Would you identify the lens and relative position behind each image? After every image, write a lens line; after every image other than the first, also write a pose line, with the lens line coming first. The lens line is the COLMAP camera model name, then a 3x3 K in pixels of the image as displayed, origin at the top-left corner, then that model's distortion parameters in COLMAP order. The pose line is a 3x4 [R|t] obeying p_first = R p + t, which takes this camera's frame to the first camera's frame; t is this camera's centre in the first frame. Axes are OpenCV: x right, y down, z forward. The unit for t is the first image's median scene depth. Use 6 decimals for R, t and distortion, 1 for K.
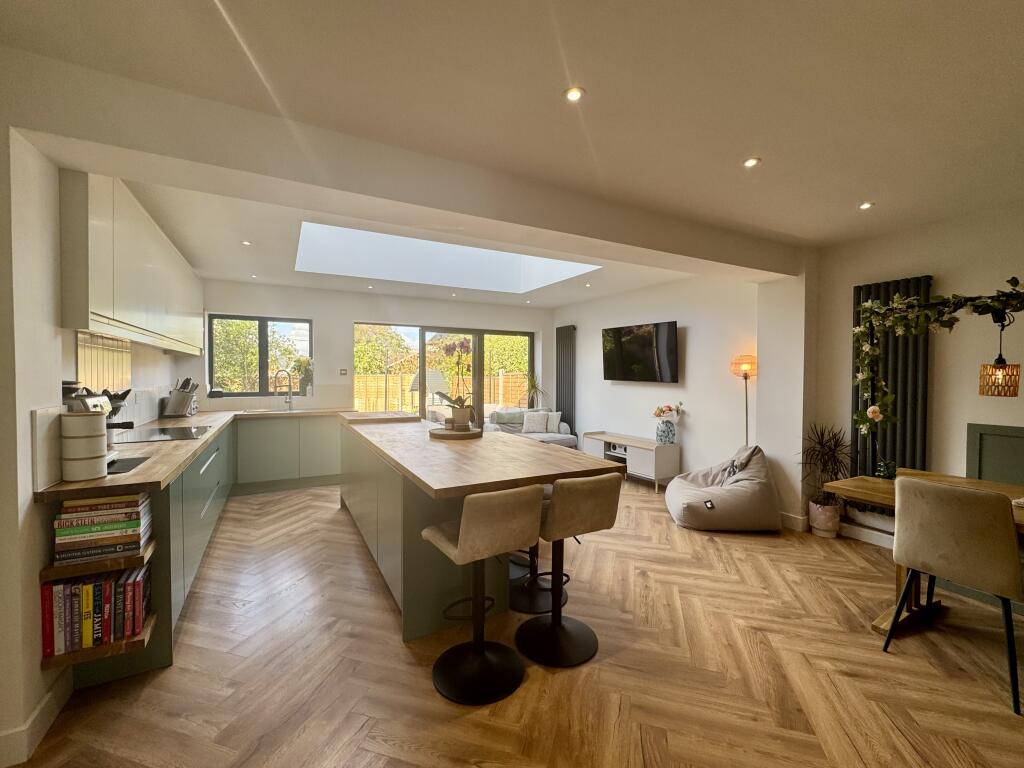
lens RADIAL K [[435.4, 0, 512.0], [0, 435.4, 384.0], [0, 0, 1]] dist [-0.000159, 0.000458]
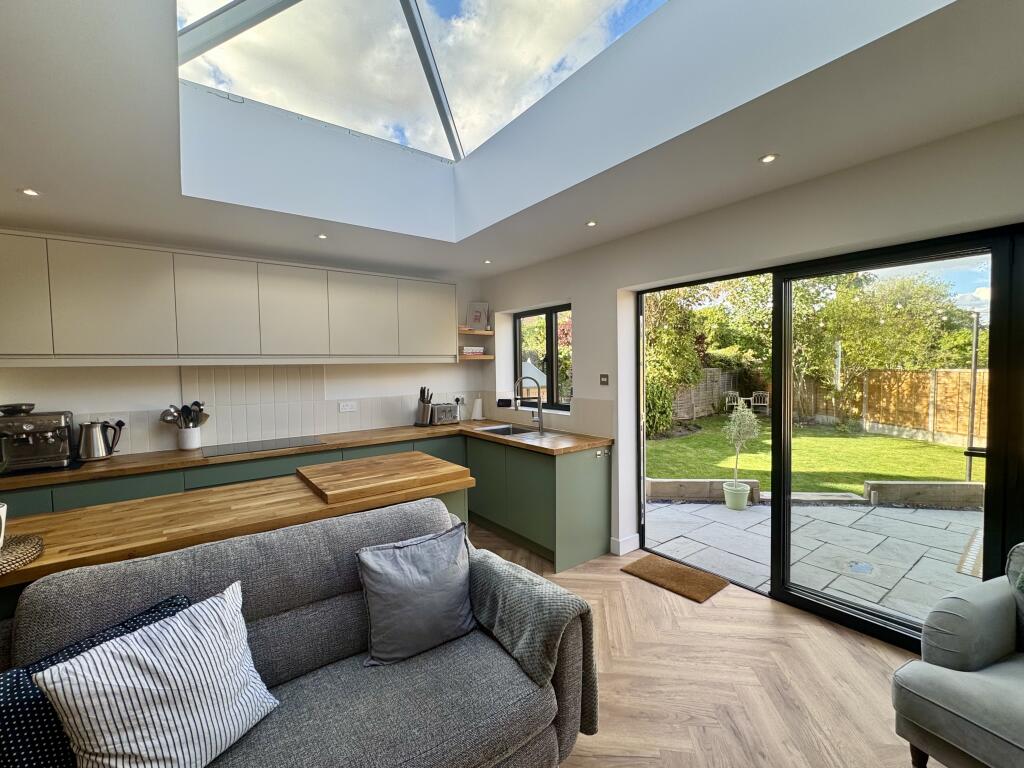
lens RADIAL K [[435.4, 0, 512.0], [0, 435.4, 384.0], [0, 0, 1]] dist [-0.000159, 0.000458]
pose [[0.142811, 0.035609, -0.989109, 0.194054], [-0.004982, 0.999366, 0.035259, -0.042940], [0.989737, -0.000108, 0.142898, 0.808349]]
